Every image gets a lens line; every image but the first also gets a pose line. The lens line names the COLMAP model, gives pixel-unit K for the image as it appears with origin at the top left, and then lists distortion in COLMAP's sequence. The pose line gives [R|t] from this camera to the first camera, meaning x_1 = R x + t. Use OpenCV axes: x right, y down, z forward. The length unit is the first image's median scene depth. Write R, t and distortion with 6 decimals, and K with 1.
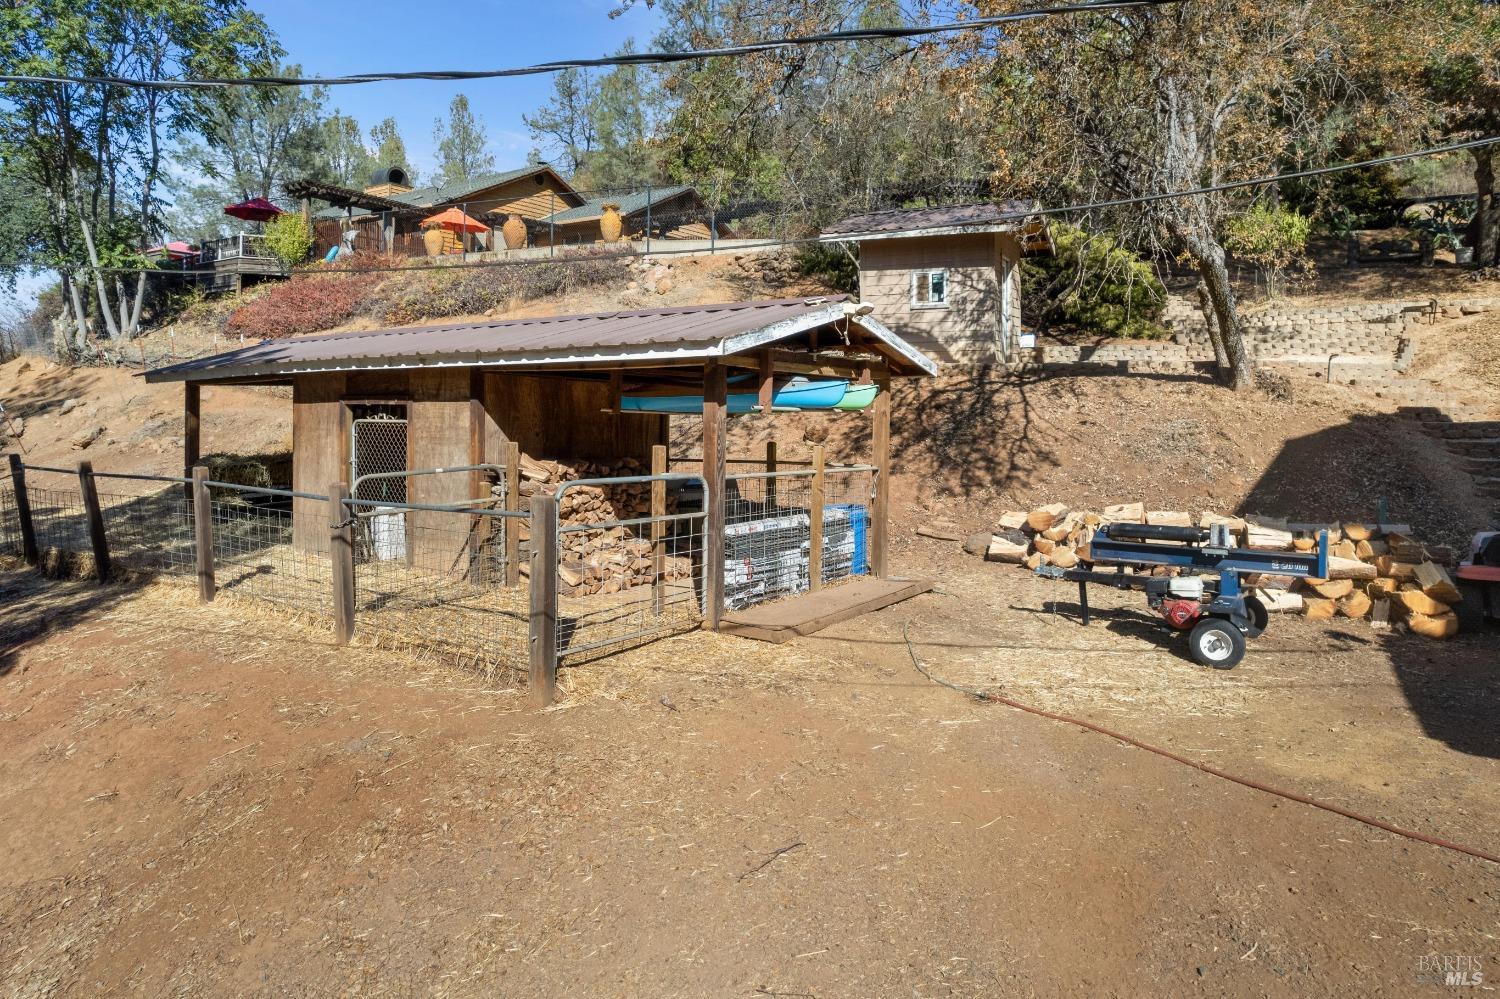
lens RADIAL K [[965.2, 0, 742.8], [0, 965.2, 497.2], [0, 0, 1]] dist [-0.064752, 0.041307]
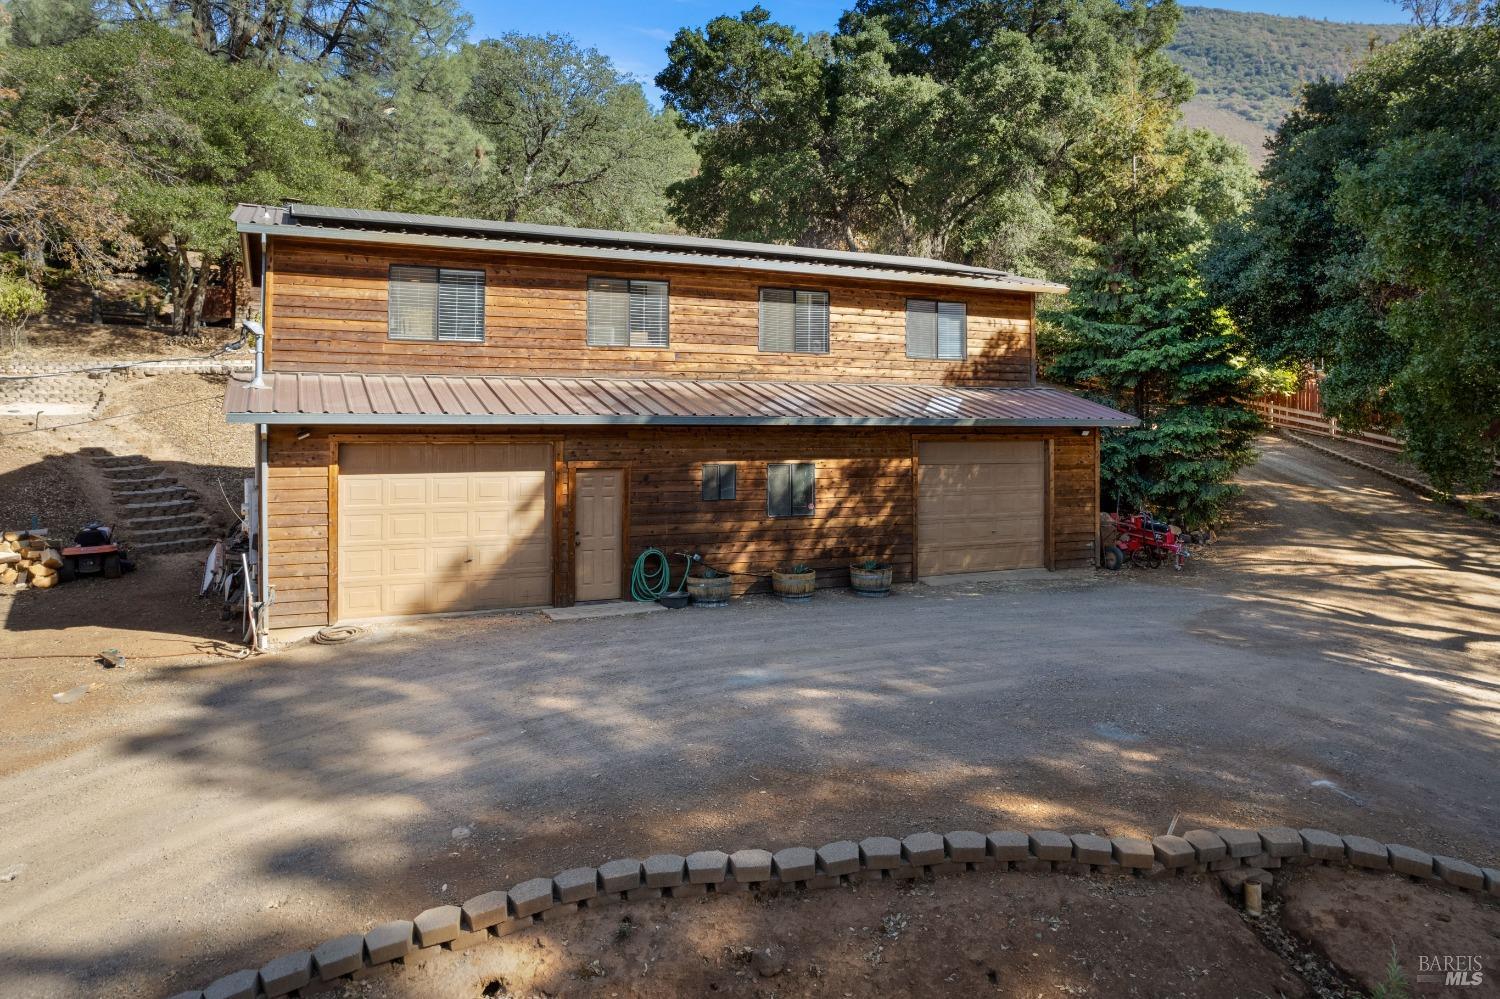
lens RADIAL K [[965.2, 0, 742.8], [0, 965.2, 497.2], [0, 0, 1]] dist [-0.064752, 0.041307]
pose [[0.470086, -0.084094, 0.878605, -0.175018], [0.064947, 0.996048, 0.060586, -0.036929], [-0.880228, 0.028582, 0.473690, -0.710580]]
